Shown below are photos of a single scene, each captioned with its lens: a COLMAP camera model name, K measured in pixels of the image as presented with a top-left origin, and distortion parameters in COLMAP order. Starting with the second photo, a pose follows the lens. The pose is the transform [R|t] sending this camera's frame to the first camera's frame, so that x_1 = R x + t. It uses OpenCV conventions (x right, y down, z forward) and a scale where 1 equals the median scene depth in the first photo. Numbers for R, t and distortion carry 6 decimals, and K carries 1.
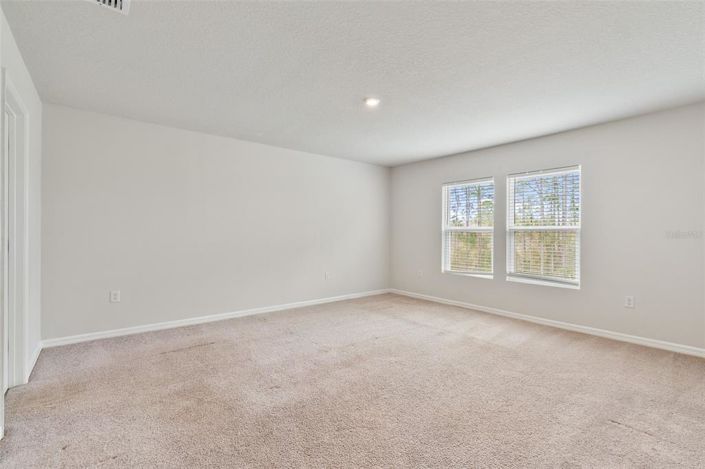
lens RADIAL K [[316.3, 0, 359.0], [0, 316.3, 232.8], [0, 0, 1]] dist [-0.008776, 0.003731]
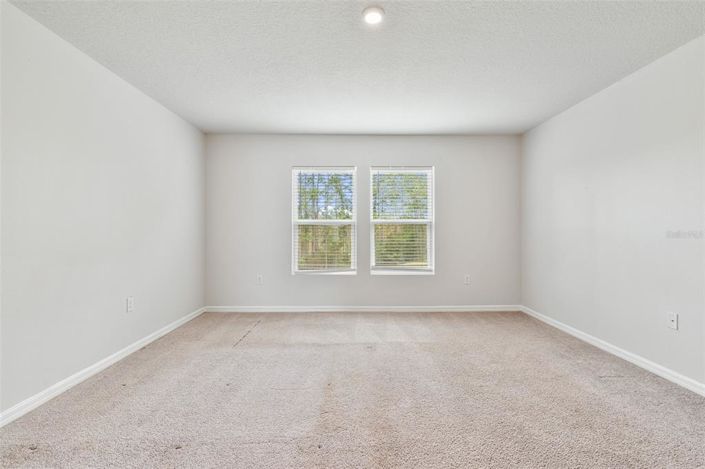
lens RADIAL K [[316.3, 0, 357.8], [0, 316.3, 232.6], [0, 0, 1]] dist [-0.008776, 0.003731]
pose [[0.635360, -0.014870, 0.772073, -0.356922], [0.006363, 0.999881, 0.014021, 0.007894], [-0.772190, -0.003996, 0.635380, 0.470935]]
